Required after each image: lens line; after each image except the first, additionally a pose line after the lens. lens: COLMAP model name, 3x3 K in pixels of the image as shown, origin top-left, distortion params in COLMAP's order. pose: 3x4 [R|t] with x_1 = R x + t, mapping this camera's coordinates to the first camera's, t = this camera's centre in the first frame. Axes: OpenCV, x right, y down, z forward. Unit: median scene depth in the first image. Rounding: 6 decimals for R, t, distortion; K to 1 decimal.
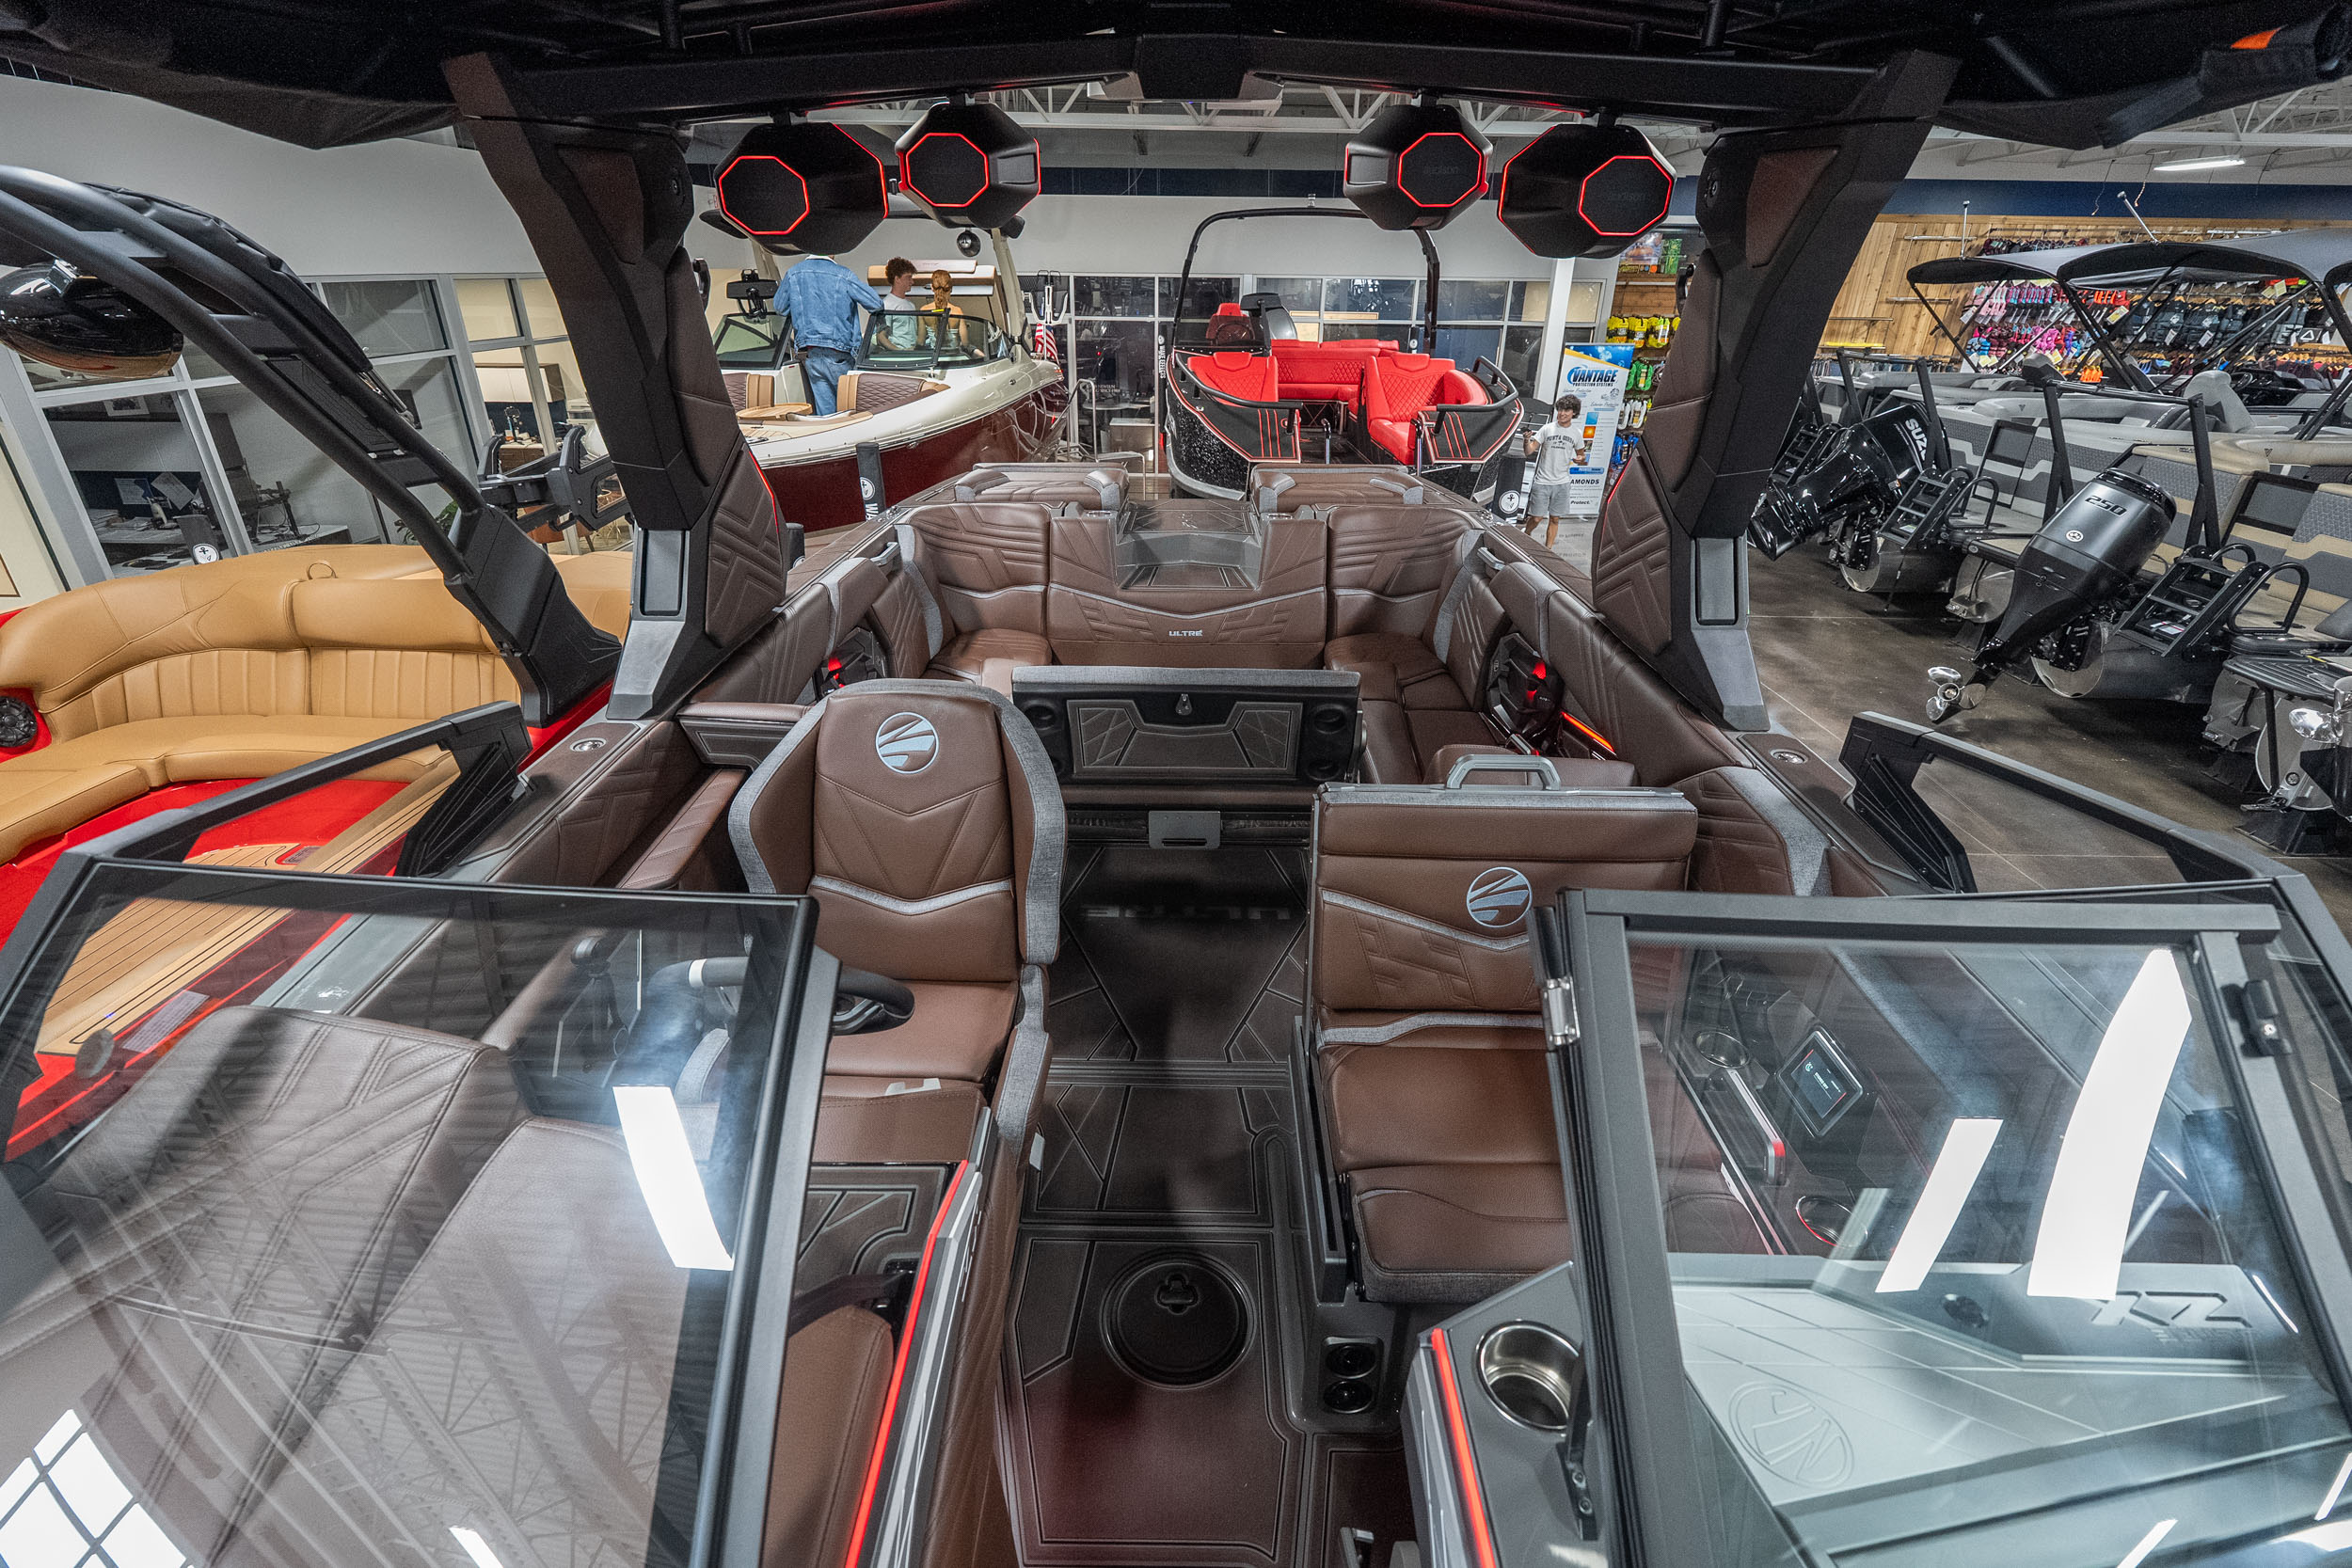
lens RADIAL K [[1058.6, 0, 1132.9], [0, 1058.6, 776.4], [0, 0, 1]] dist [-0.001573, 0.000225]
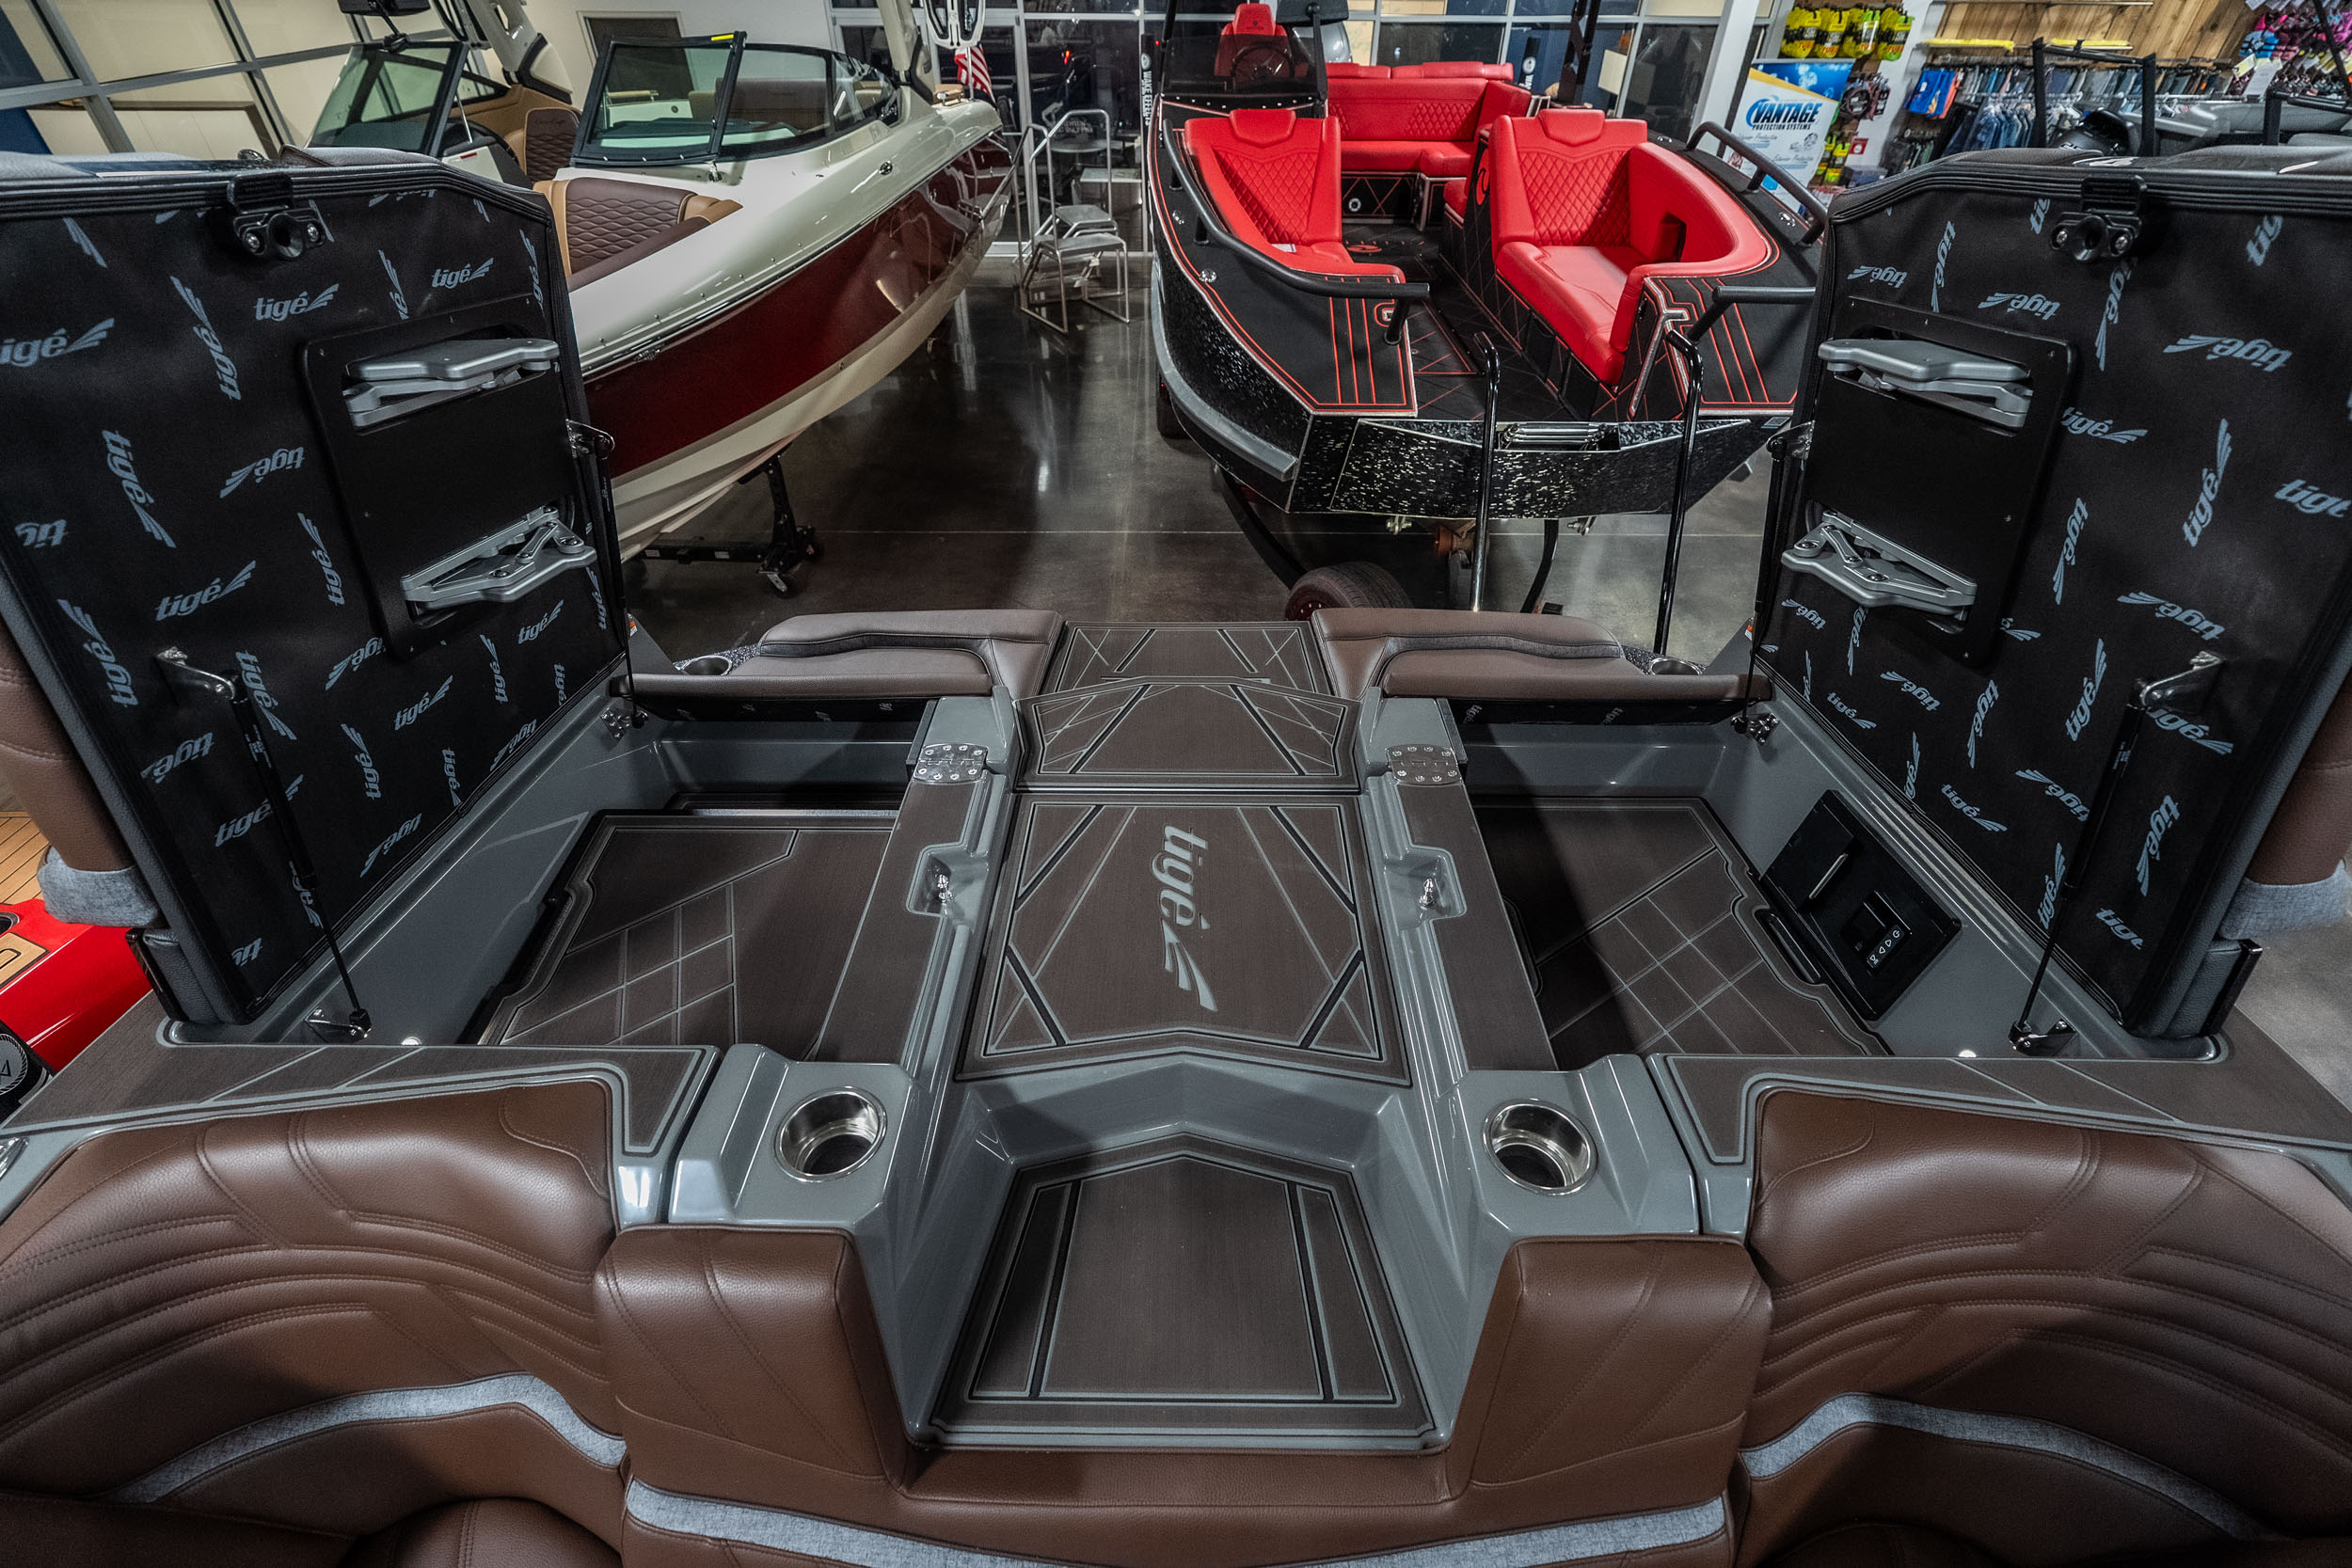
lens RADIAL K [[1045.8, 0, 1174.4], [0, 1045.8, 785.4], [0, 0, 1]] dist [-0.004220, 0.000871]
pose [[0.999302, -0.029333, 0.023117, 0.016226], [0.022921, 0.970382, 0.240485, -0.130707], [-0.029486, -0.239788, 0.970377, 0.260668]]
